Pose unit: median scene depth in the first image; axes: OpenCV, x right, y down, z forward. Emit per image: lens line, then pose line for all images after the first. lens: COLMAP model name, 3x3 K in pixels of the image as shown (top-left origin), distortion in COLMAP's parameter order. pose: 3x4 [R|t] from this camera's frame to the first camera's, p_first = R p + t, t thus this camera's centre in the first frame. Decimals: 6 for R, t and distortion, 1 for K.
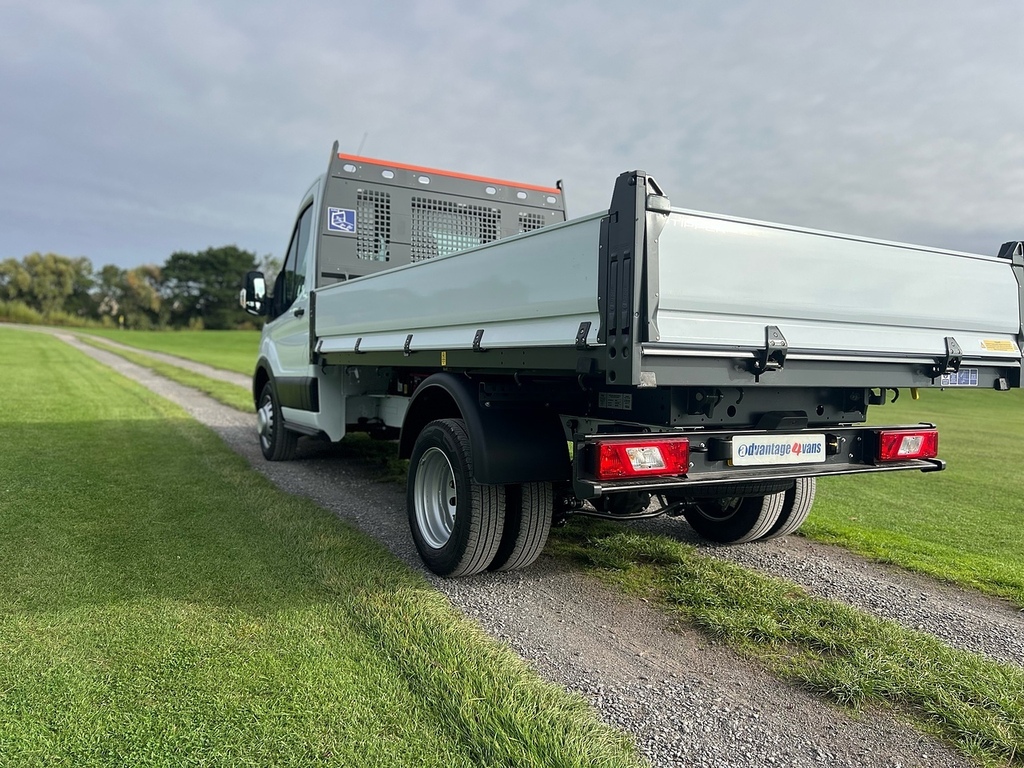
lens RADIAL K [[761.3, 0, 521.1], [0, 761.3, 381.8], [0, 0, 1]] dist [0.065395, -0.067153]
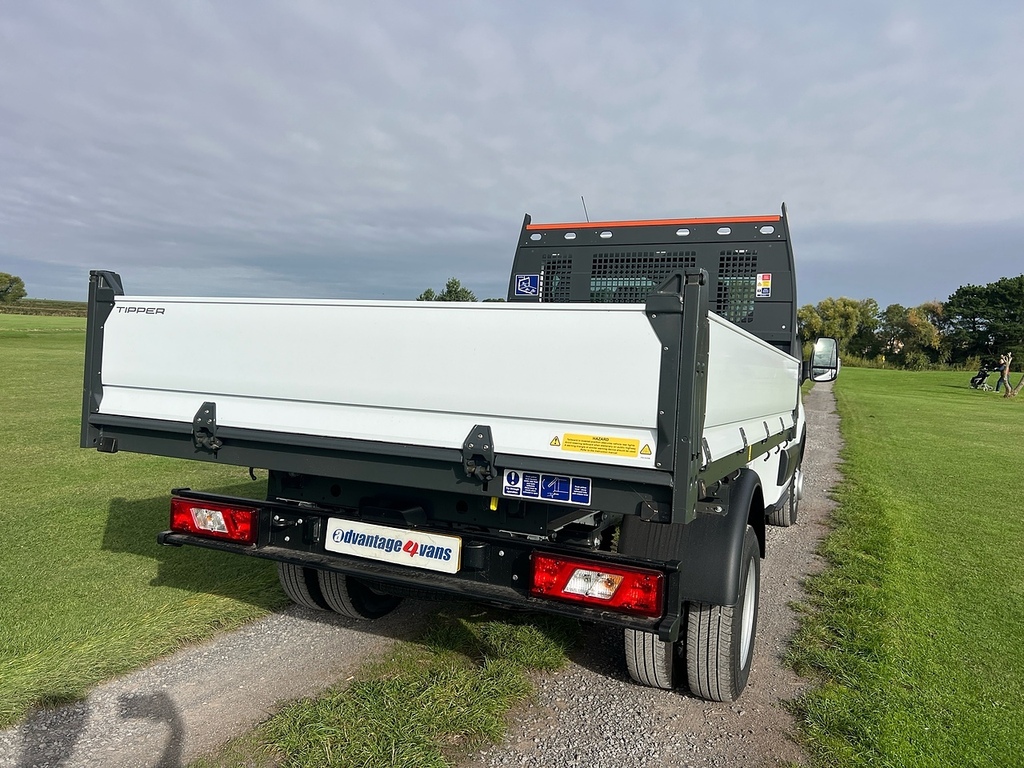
lens RADIAL K [[761.3, 0, 521.1], [0, 761.3, 381.8], [0, 0, 1]] dist [0.065395, -0.067153]
pose [[0.582697, 0.015490, -0.812542, 1.019800], [-0.054502, 0.998312, -0.020054, -0.076713], [0.810860, 0.055970, 0.582558, 0.559986]]
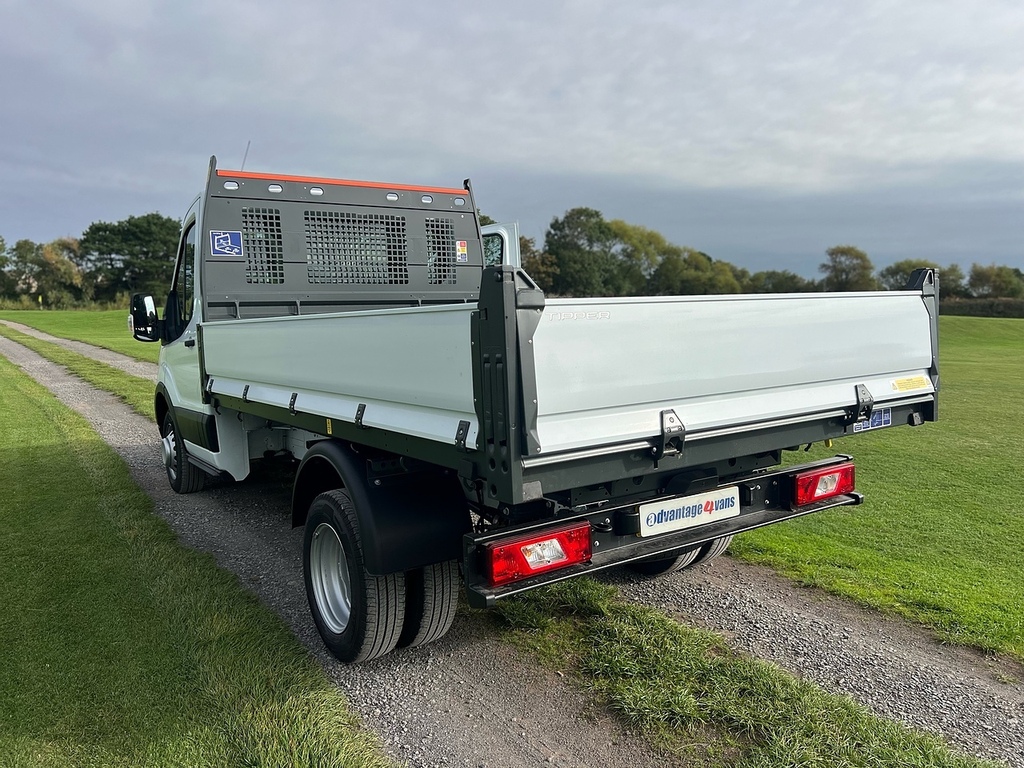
lens RADIAL K [[761.3, 0, 521.1], [0, 761.3, 381.8], [0, 0, 1]] dist [0.065395, -0.067153]
pose [[0.995773, -0.063309, 0.066546, 0.069774], [0.059125, 0.996256, 0.063066, -0.129751], [-0.070290, -0.058865, 0.995788, 0.079030]]
